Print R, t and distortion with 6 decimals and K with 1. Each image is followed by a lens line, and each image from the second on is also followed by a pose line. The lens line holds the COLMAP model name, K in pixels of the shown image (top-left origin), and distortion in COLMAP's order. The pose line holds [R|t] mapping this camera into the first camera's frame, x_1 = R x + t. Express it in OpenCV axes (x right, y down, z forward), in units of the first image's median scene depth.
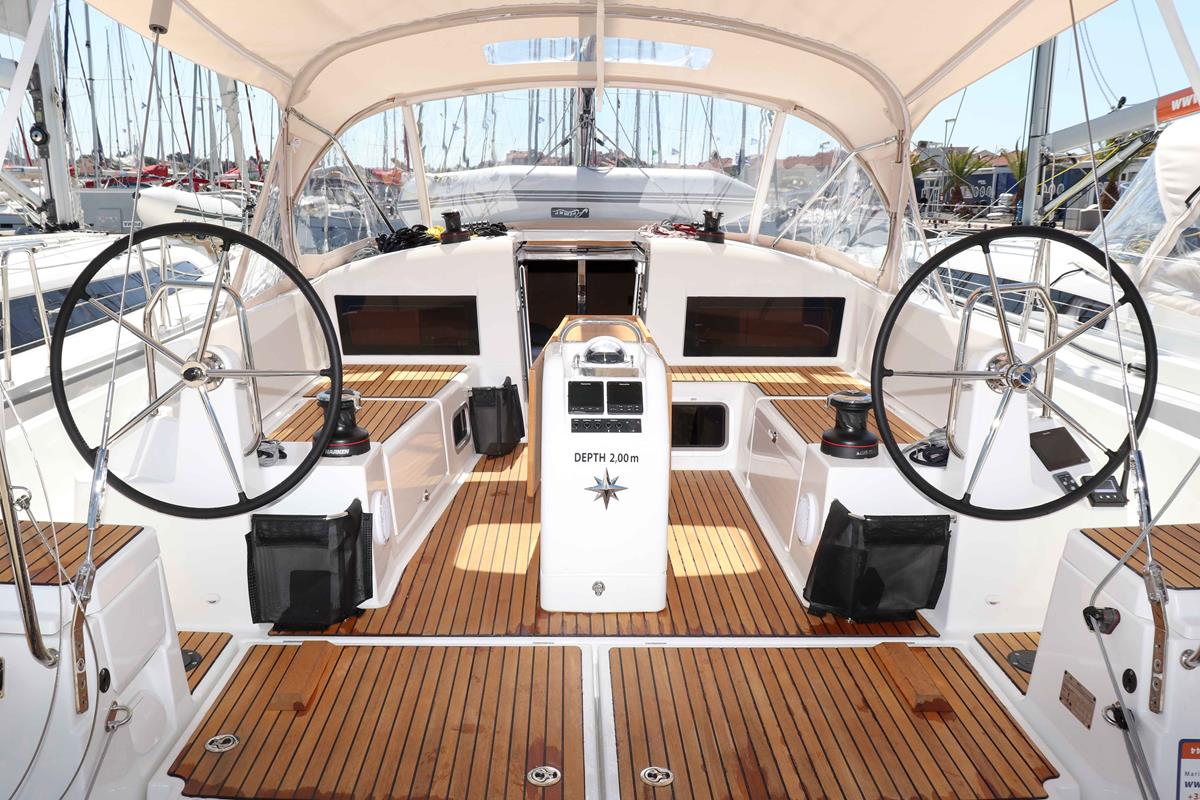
lens RADIAL K [[967.8, 0, 606.5], [0, 967.8, 392.9], [0, 0, 1]] dist [-0.003886, -0.005515]
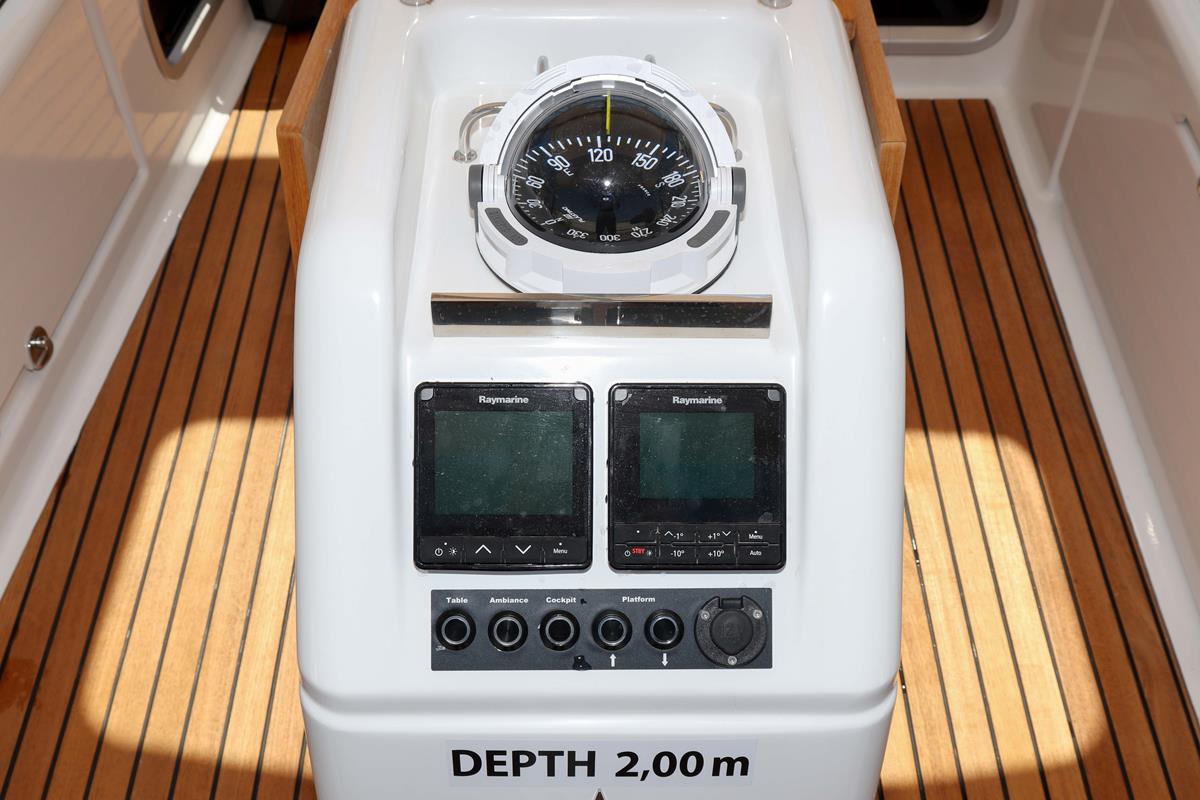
lens RADIAL K [[1601.2, 0, 598.2], [0, 1601.2, 398.9], [0, 0, 1]] dist [-0.136718, 0.000000]
pose [[0.999496, 0.022721, -0.022149, 0.005306], [-0.008289, 0.860760, 0.508943, -0.176772], [0.030628, -0.508504, 0.860515, 0.717603]]
